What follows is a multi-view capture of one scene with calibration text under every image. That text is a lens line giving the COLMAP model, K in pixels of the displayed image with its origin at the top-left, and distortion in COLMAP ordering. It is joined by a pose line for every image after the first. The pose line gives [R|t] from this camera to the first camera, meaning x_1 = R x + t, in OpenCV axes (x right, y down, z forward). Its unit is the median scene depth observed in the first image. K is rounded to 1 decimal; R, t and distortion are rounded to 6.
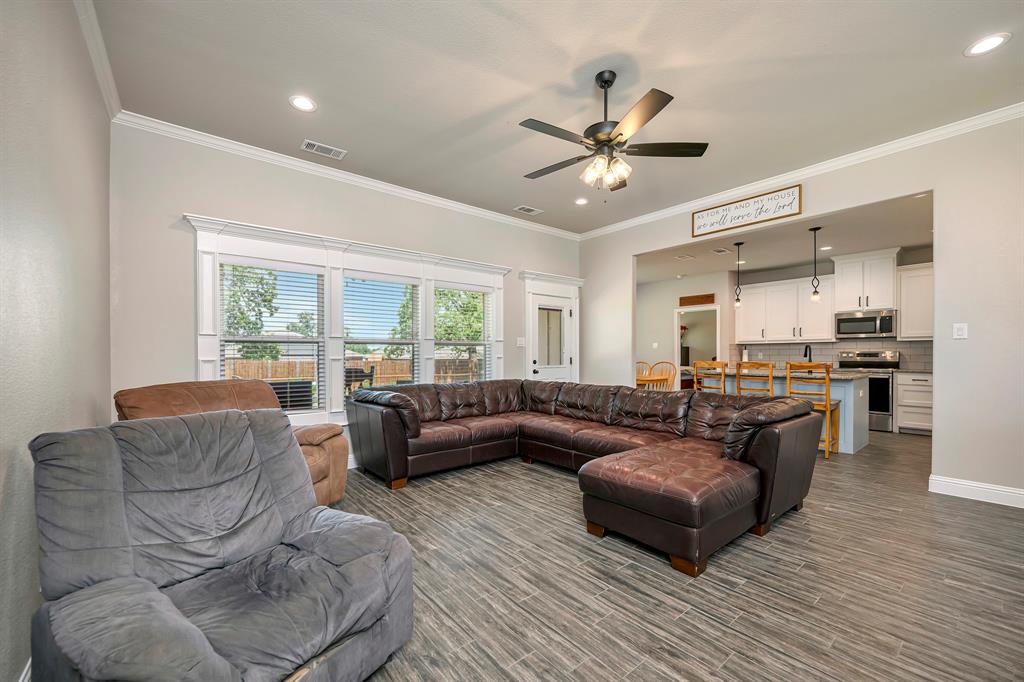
lens RADIAL K [[403.1, 0, 514.7], [0, 403.1, 348.8], [0, 0, 1]] dist [-0.000614, -0.000037]
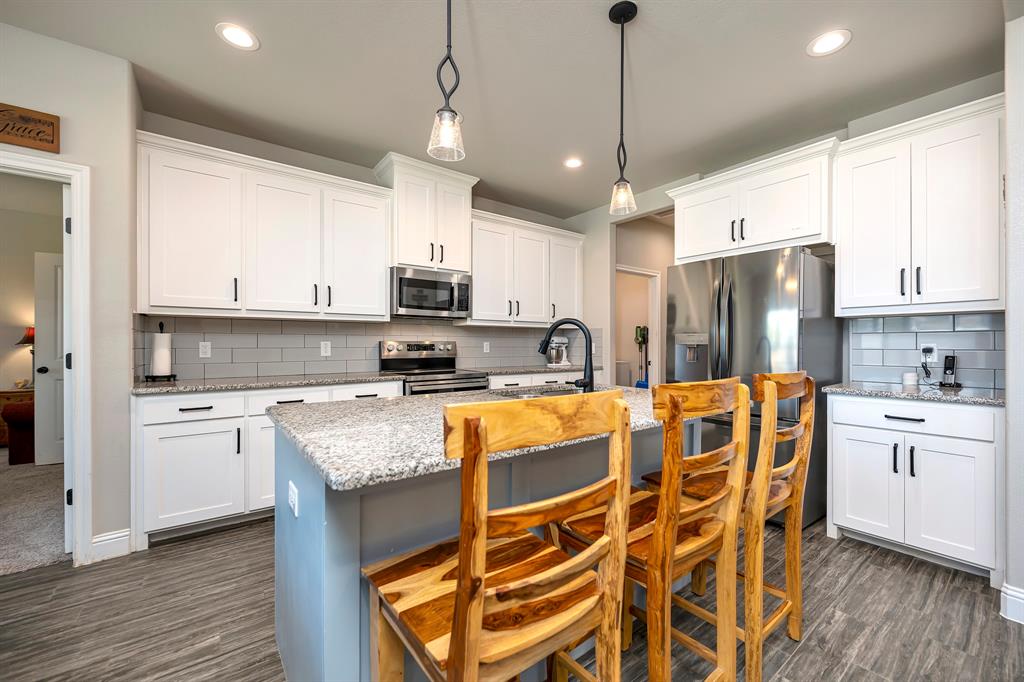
lens RADIAL K [[403.1, 0, 514.7], [0, 403.1, 348.8], [0, 0, 1]] dist [-0.000614, -0.000037]
pose [[0.048774, -0.001425, 0.998809, 0.283703], [-0.014495, 0.999893, 0.002134, 0.013016], [-0.998705, -0.014582, 0.048748, 0.793422]]
